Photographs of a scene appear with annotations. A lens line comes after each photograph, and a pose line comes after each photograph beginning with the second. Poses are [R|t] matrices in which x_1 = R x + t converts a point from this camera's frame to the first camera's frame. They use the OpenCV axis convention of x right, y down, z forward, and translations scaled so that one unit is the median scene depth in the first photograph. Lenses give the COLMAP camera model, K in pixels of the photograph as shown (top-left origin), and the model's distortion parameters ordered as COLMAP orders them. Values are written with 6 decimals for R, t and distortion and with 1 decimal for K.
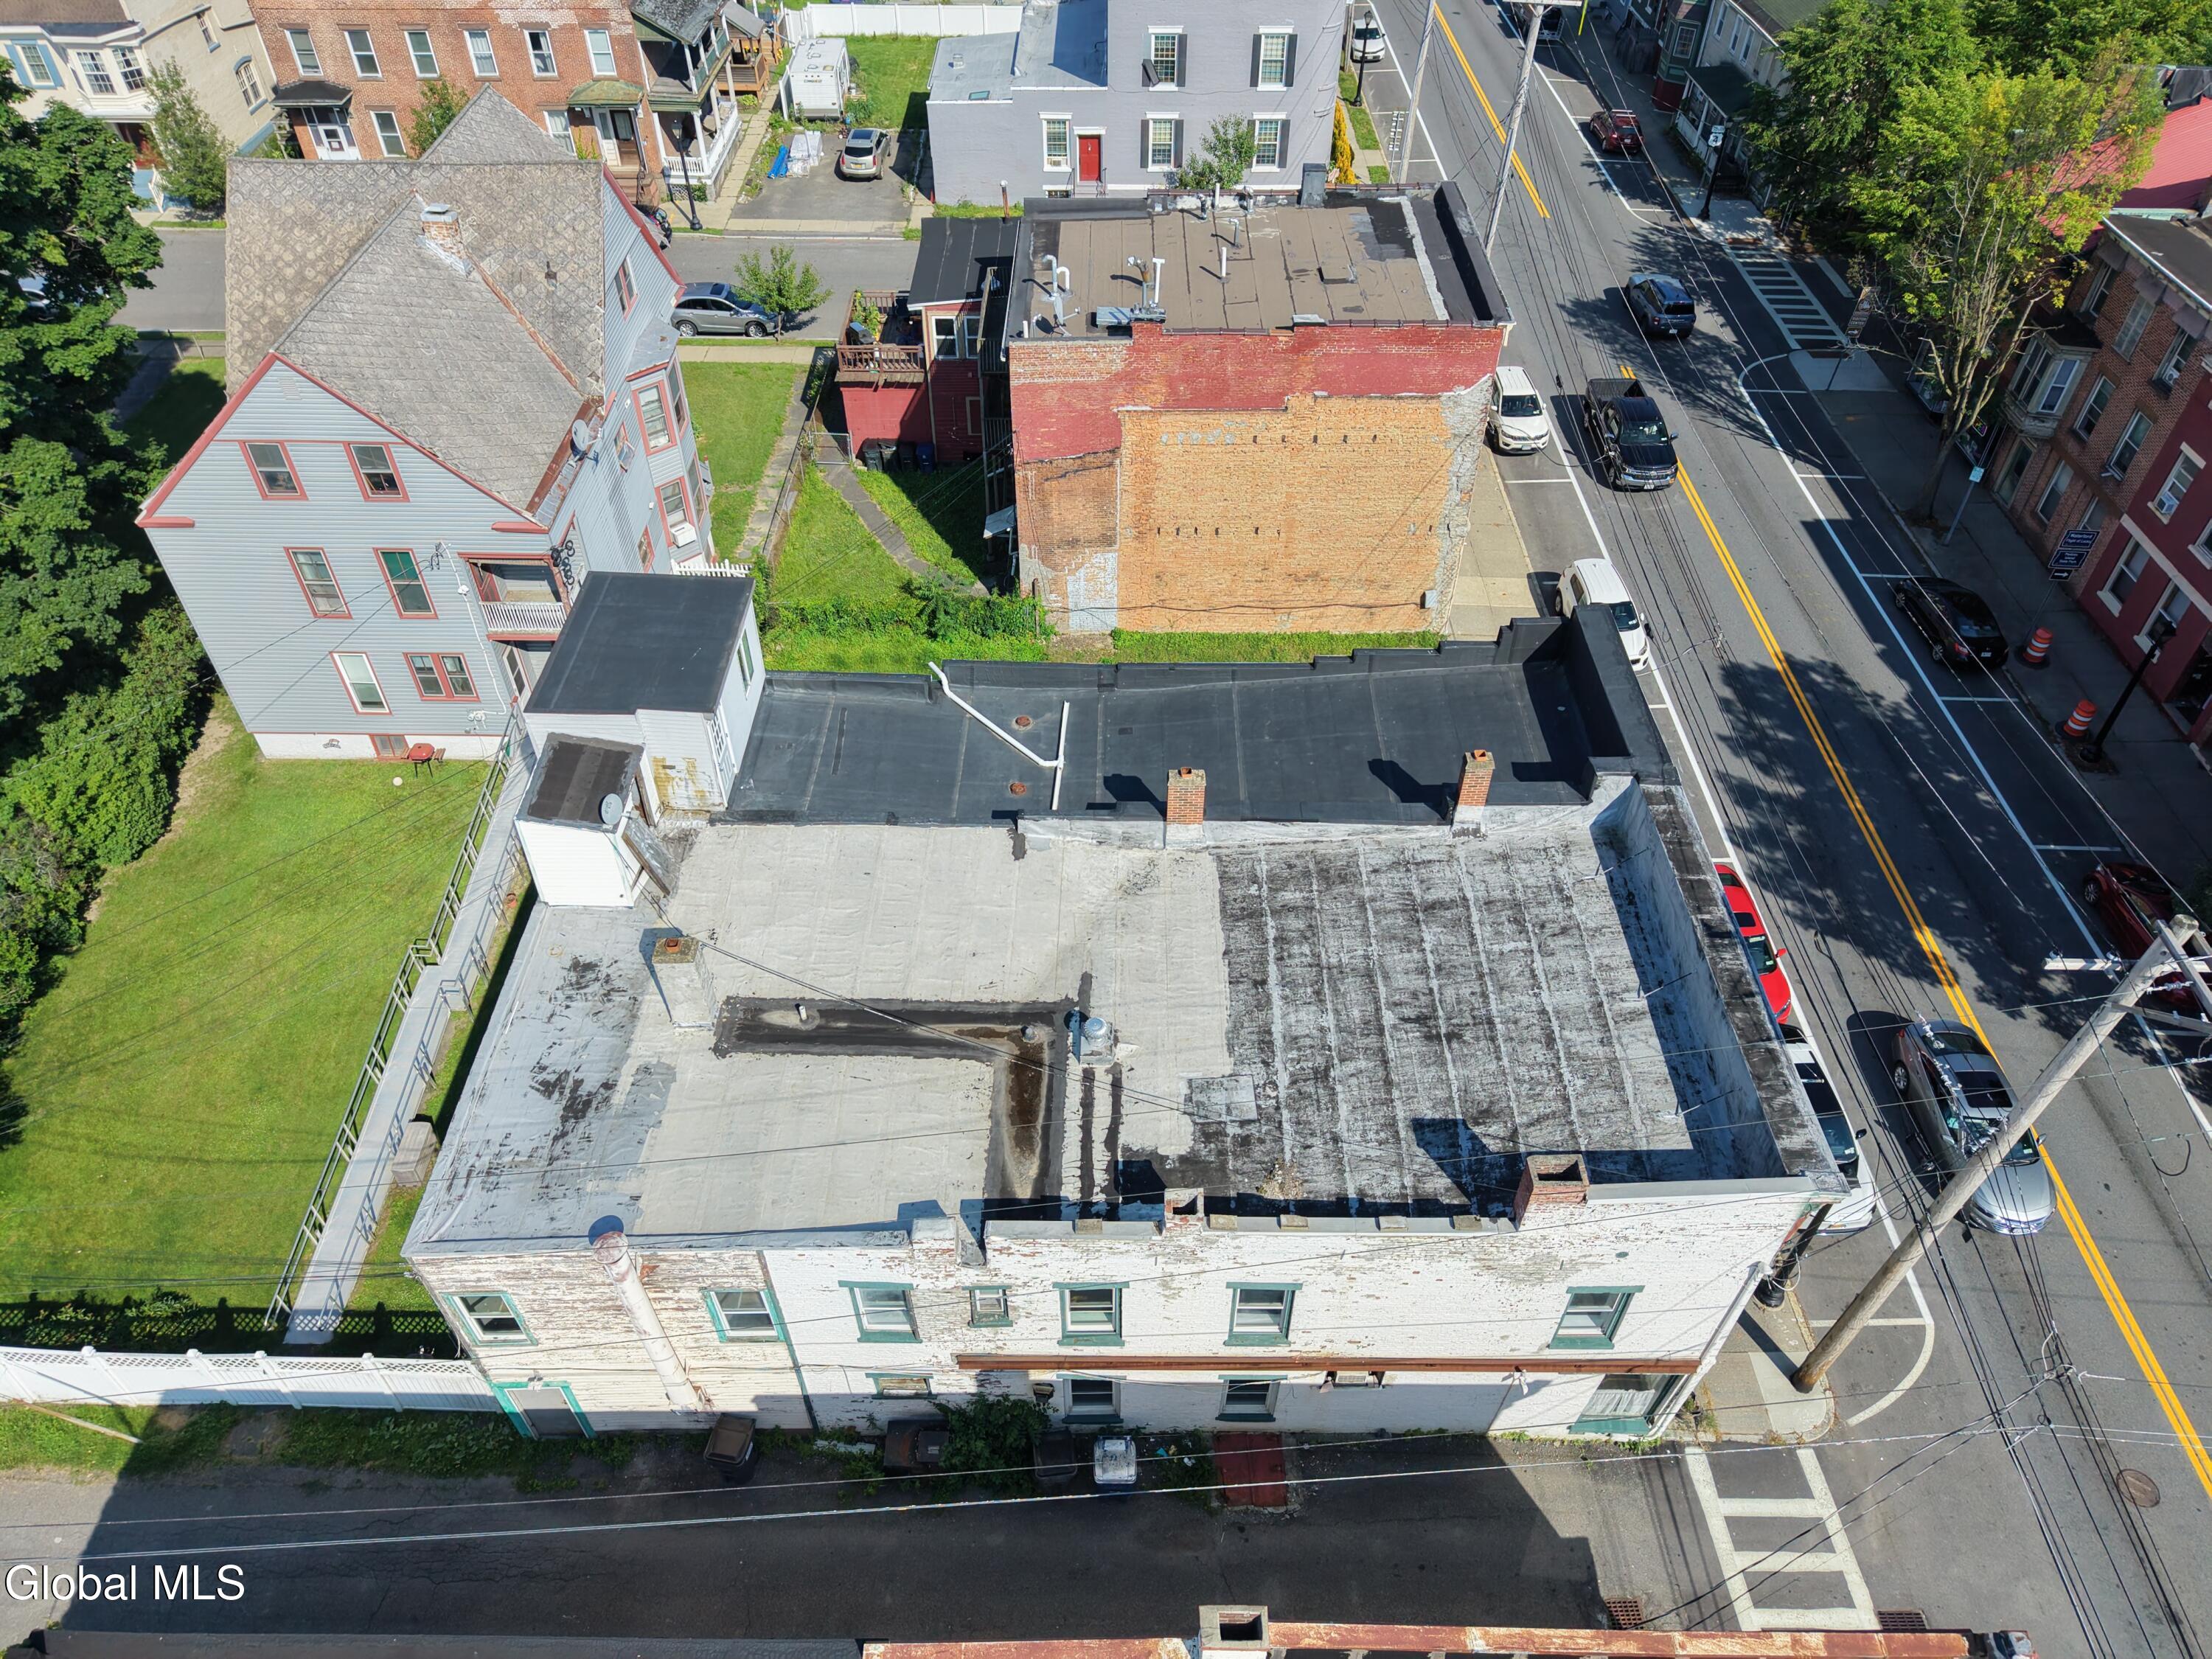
lens RADIAL K [[1483.7, 0, 1081.1], [0, 1483.7, 843.4], [0, 0, 1]] dist [0.080521, -0.130621]
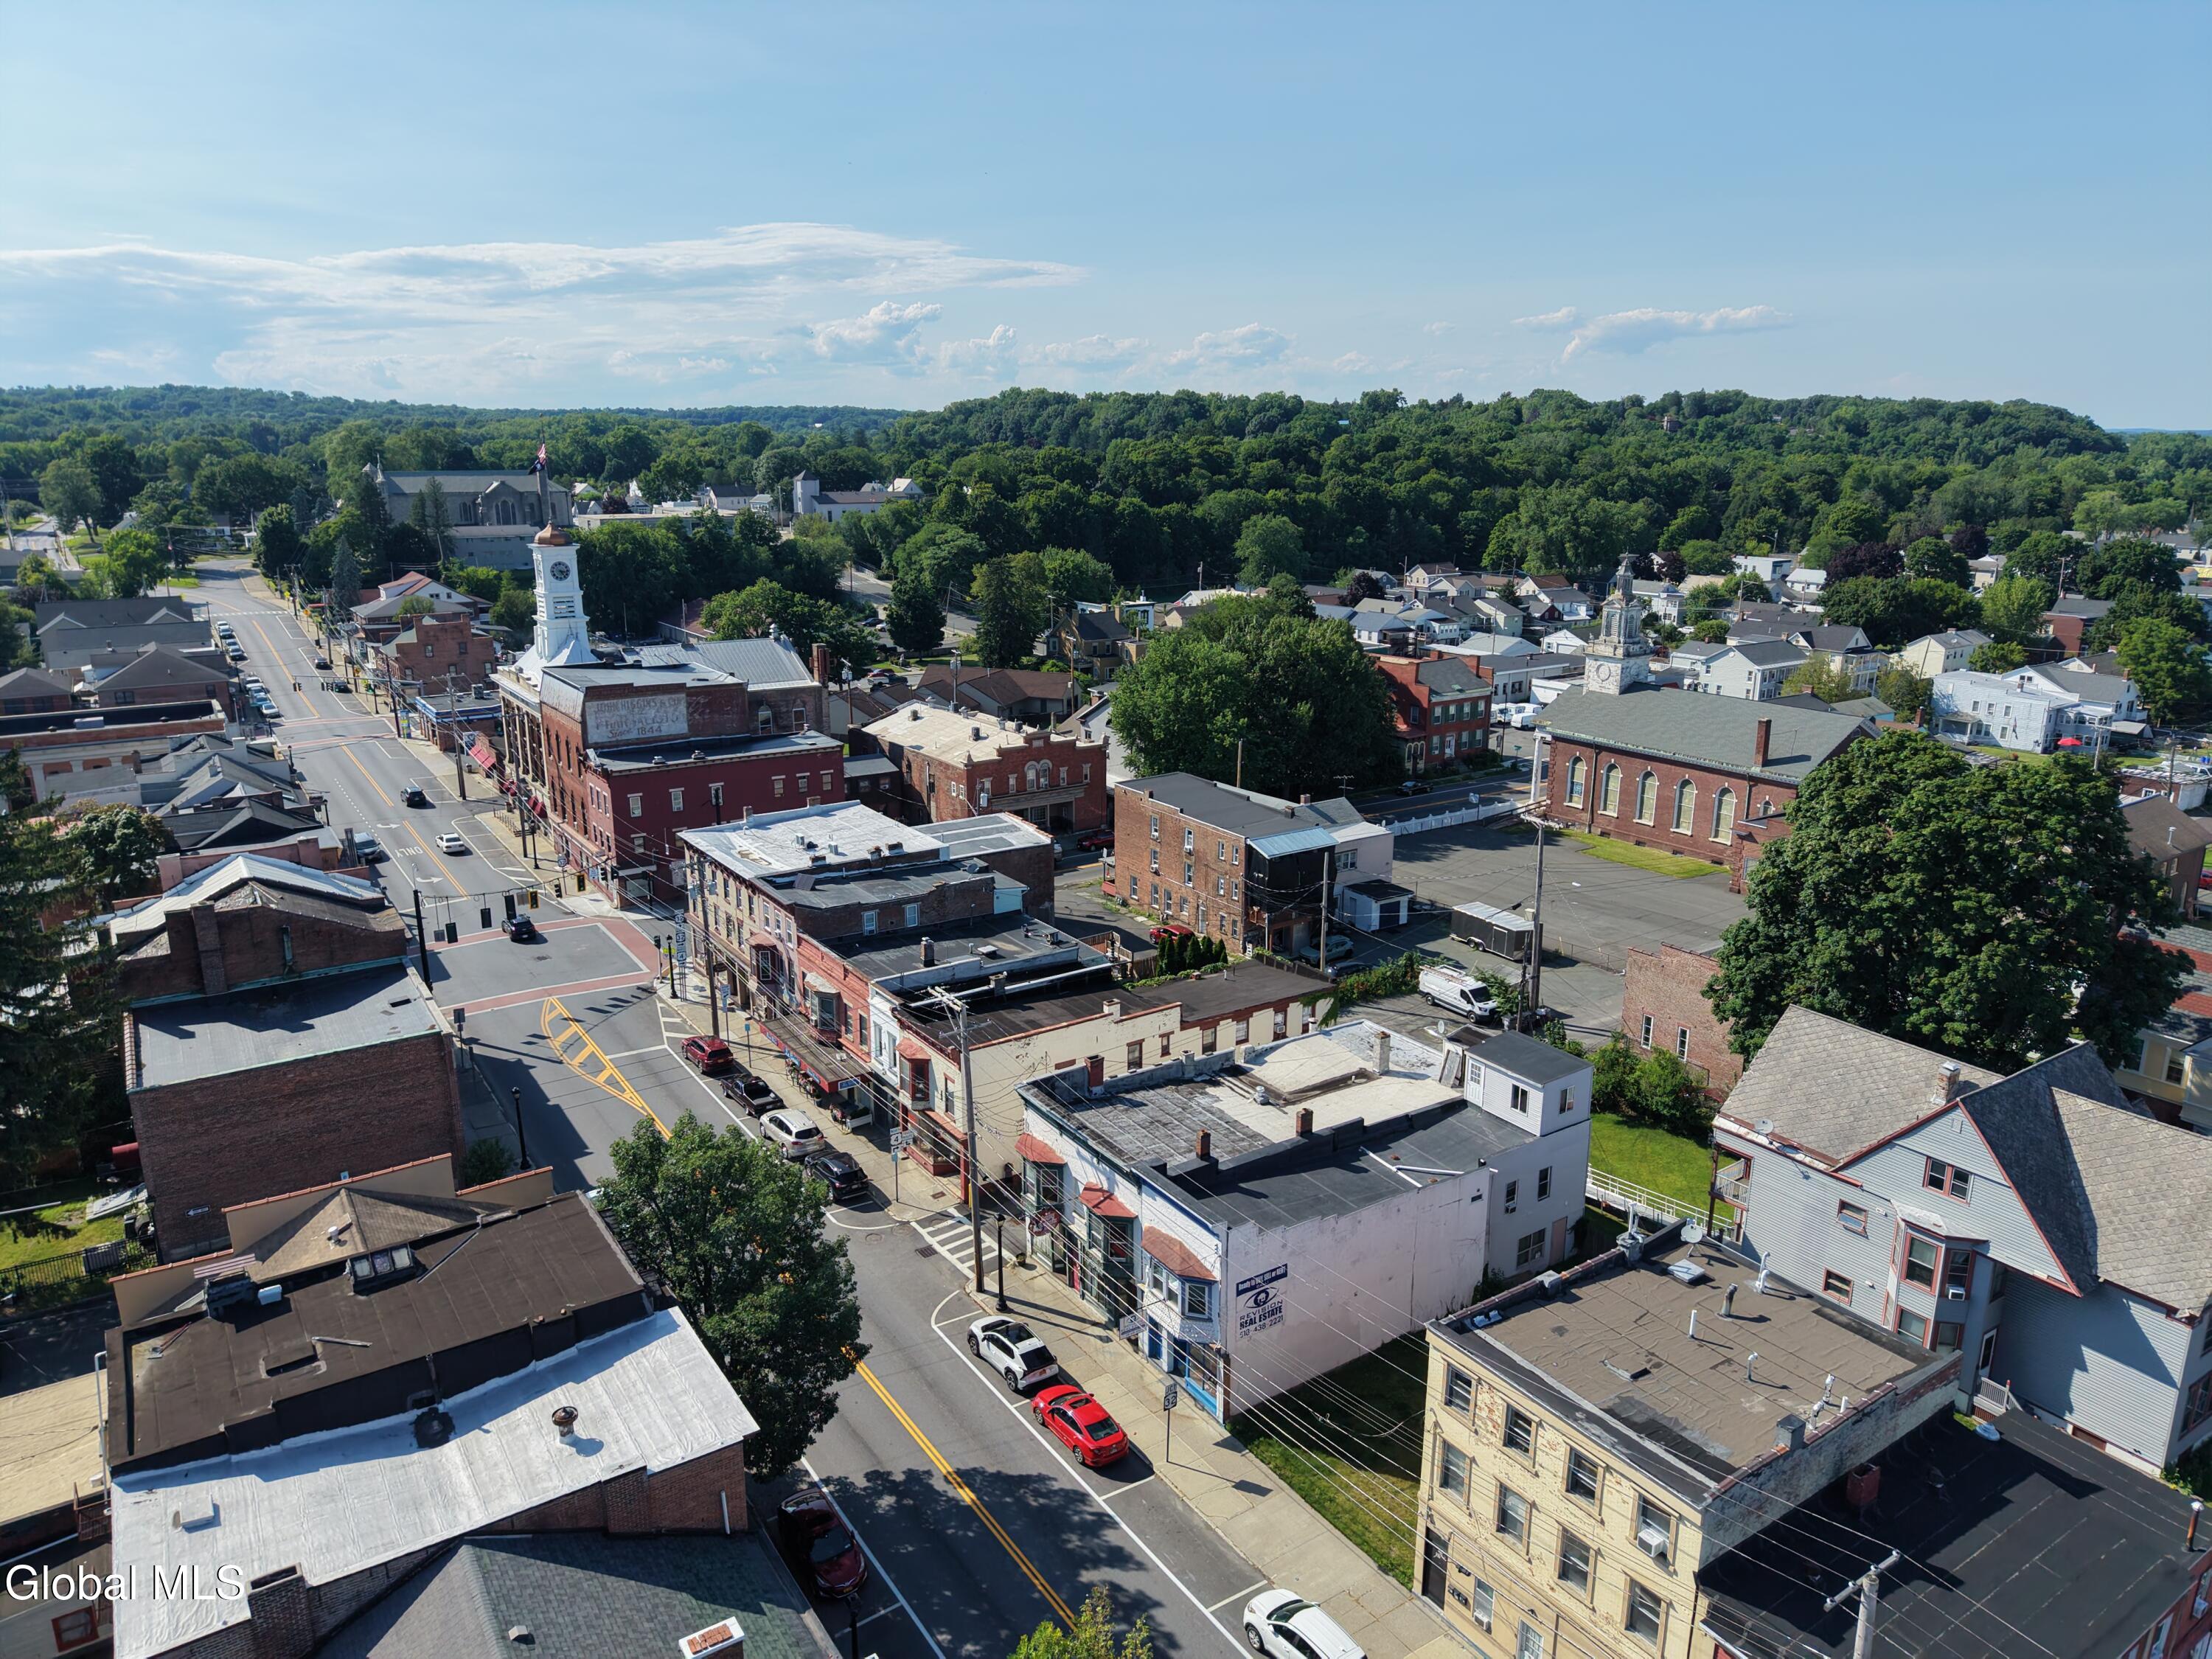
lens RADIAL K [[1493.2, 0, 1106.0], [0, 1493.2, 829.5], [0, 0, 1]] dist [0.033606, -0.040432]
pose [[-0.826463, 0.152933, -0.541821, 1.482411], [-0.386015, 0.546626, 0.743096, -1.846179], [0.409817, 0.823293, -0.392732, 1.417178]]
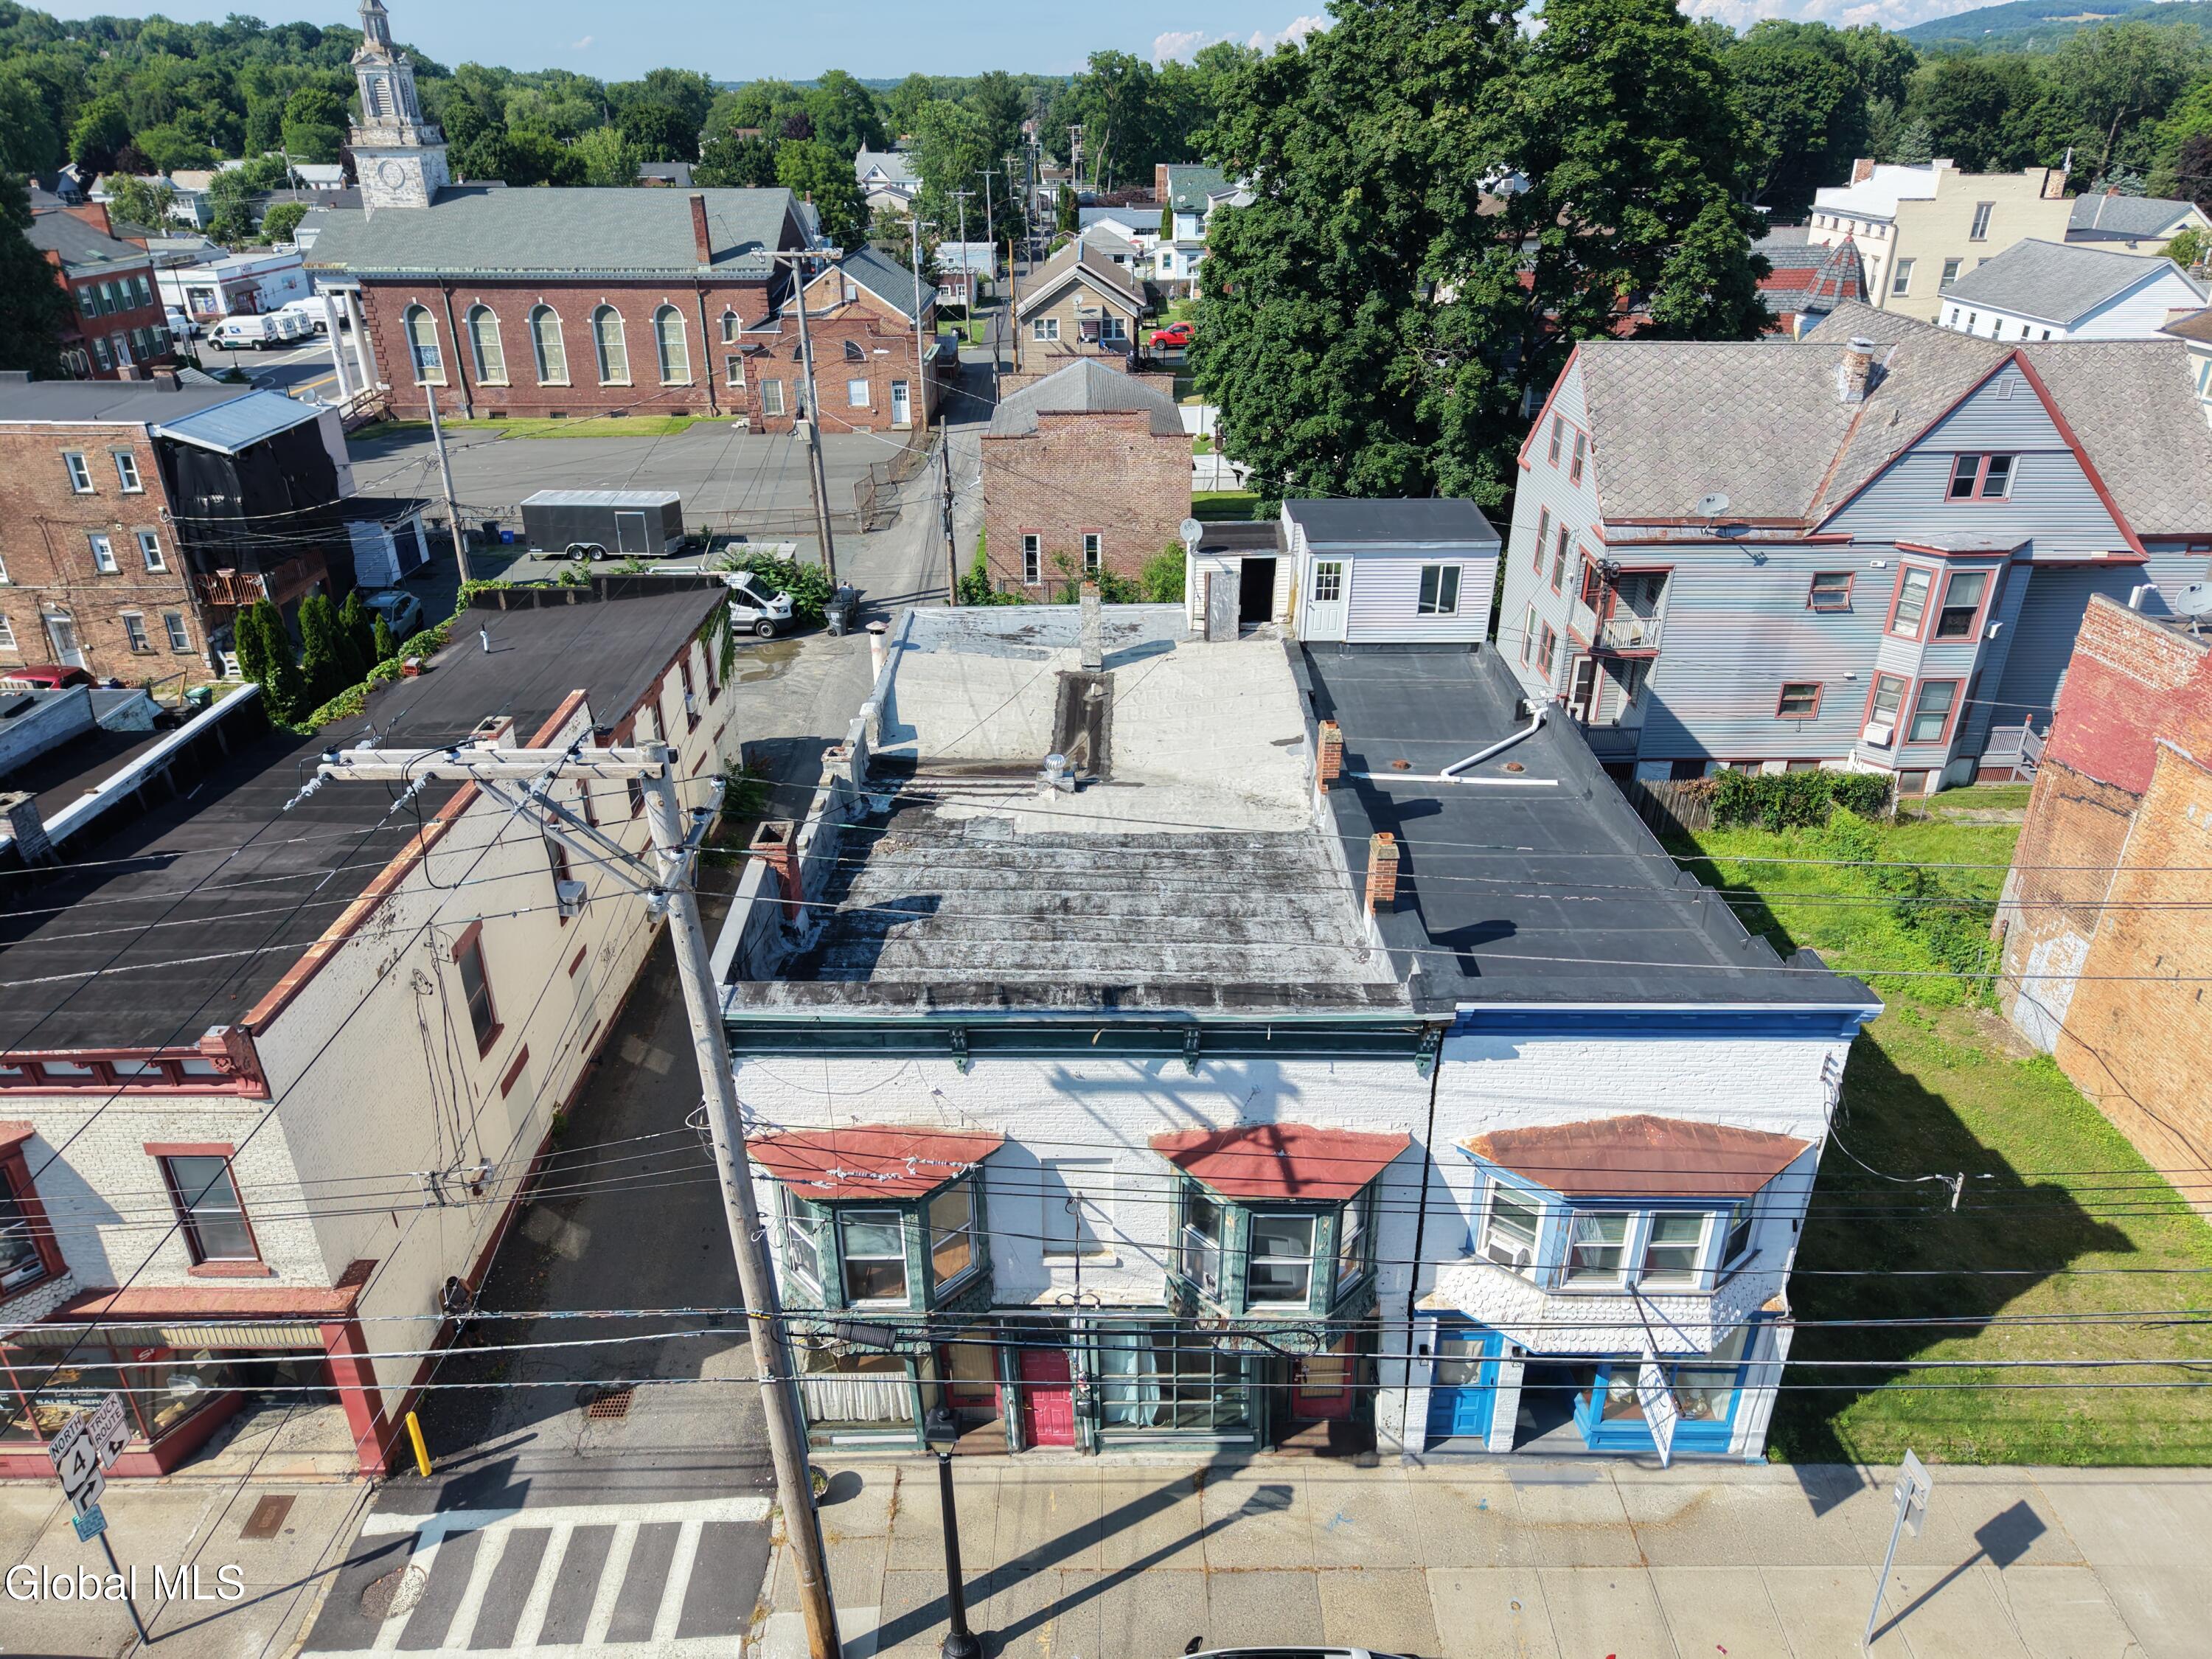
lens RADIAL K [[1493.2, 0, 1106.0], [0, 1493.2, 829.5], [0, 0, 1]] dist [0.033606, -0.040432]
pose [[0.020016, 0.445687, -0.894965, 0.944576], [-0.694266, 0.650328, 0.308332, -0.197678], [0.719440, 0.615172, 0.322443, 0.636149]]
